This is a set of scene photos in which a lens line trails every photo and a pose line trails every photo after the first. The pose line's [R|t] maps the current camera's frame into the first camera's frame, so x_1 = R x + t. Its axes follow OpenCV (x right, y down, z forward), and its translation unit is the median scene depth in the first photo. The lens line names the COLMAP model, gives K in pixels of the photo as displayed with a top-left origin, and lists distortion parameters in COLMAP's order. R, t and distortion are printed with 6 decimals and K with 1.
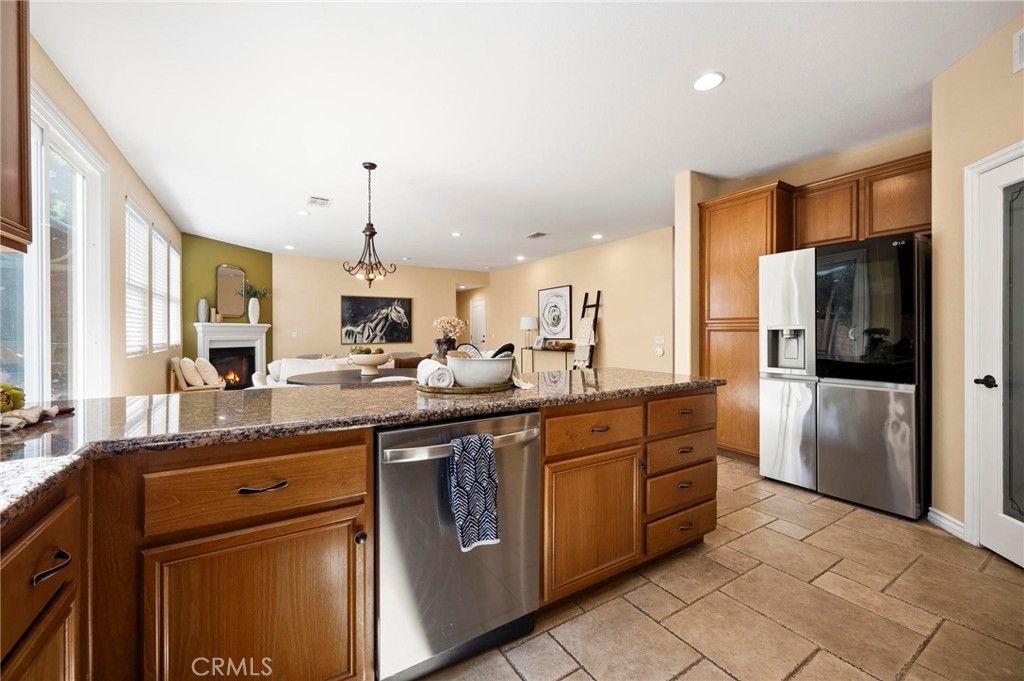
lens RADIAL K [[406.7, 0, 510.7], [0, 406.7, 334.7], [0, 0, 1]] dist [0.000221, 0.000479]
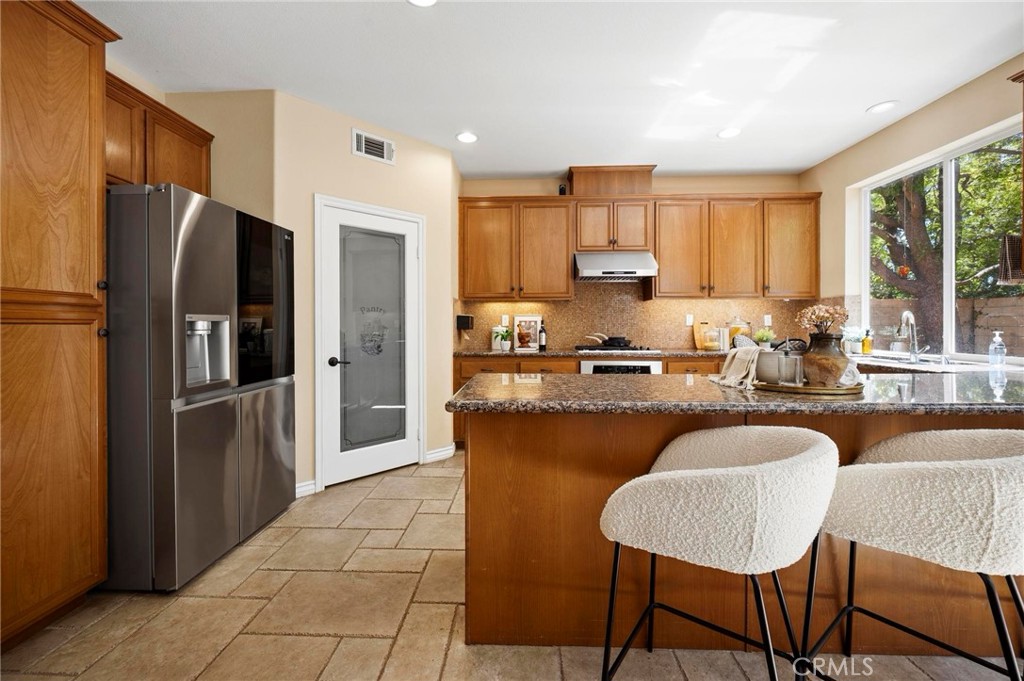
lens RADIAL K [[413.4, 0, 511.6], [0, 413.4, 325.6], [0, 0, 1]] dist [0.000290, 0.000124]
pose [[-0.826763, -0.000402, 0.562550, -0.074591], [0.003577, 0.999976, 0.005972, -0.009190], [-0.562538, 0.006950, -0.826742, 1.335866]]
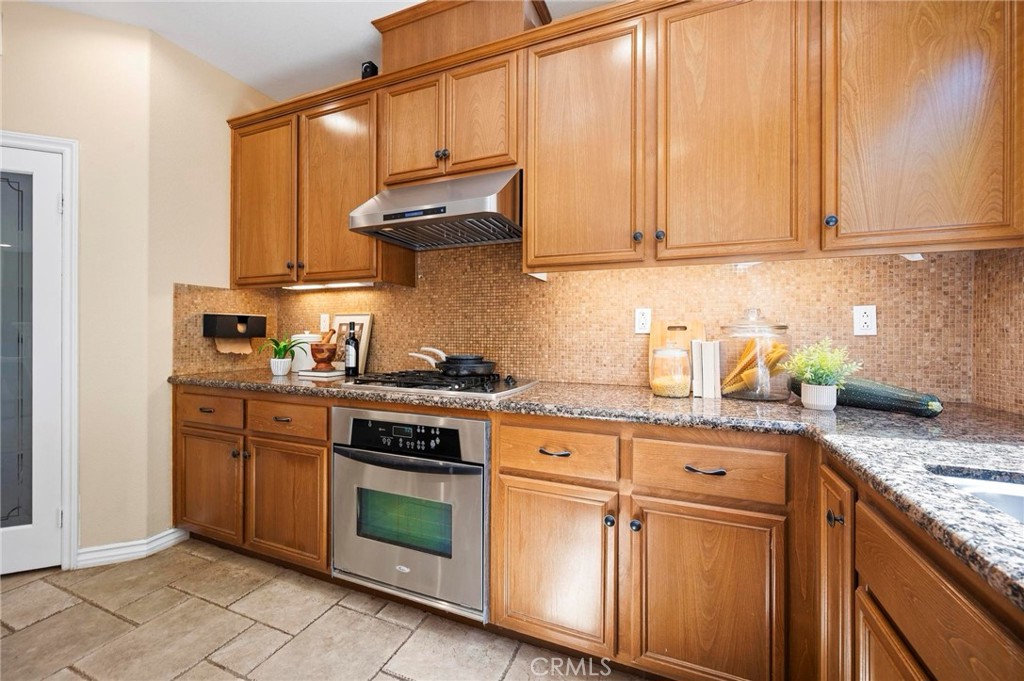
lens RADIAL K [[406.7, 0, 510.7], [0, 406.7, 334.7], [0, 0, 1]] dist [0.000221, 0.000479]
pose [[-0.574763, -0.007559, 0.818285, -0.169828], [0.000145, 0.999956, 0.009339, -0.001852], [-0.818320, 0.005486, -0.574736, 0.280920]]
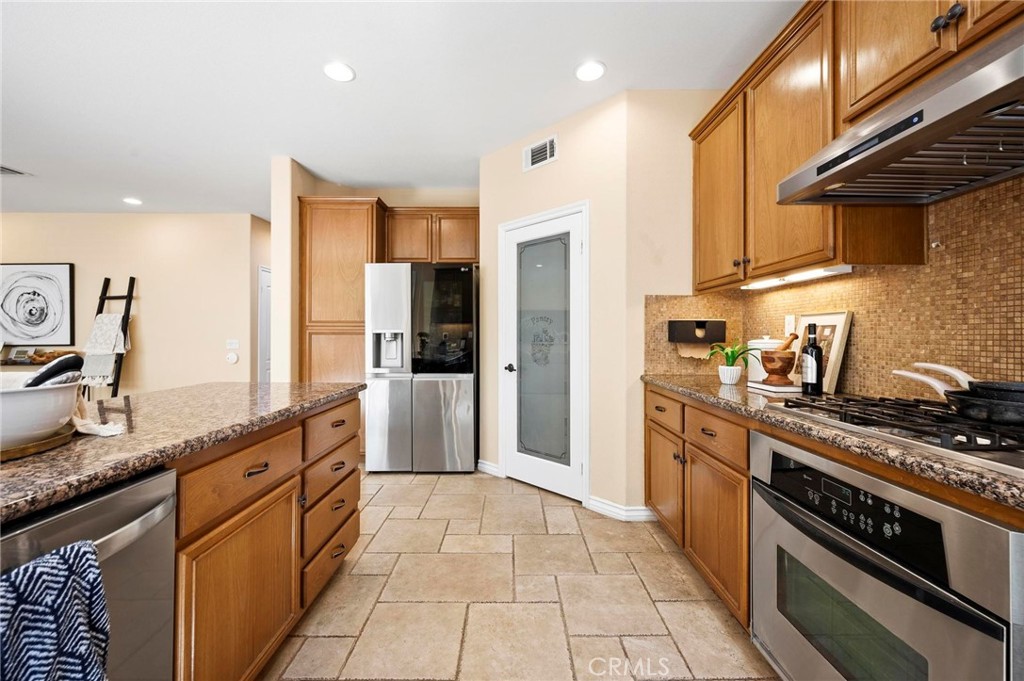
lens RADIAL K [[406.7, 0, 510.7], [0, 406.7, 334.7], [0, 0, 1]] dist [0.000221, 0.000479]
pose [[0.533690, 0.002899, 0.845675, -0.089159], [0.003226, 0.999980, -0.005463, -0.001003], [-0.845674, 0.005644, 0.533670, 0.134740]]
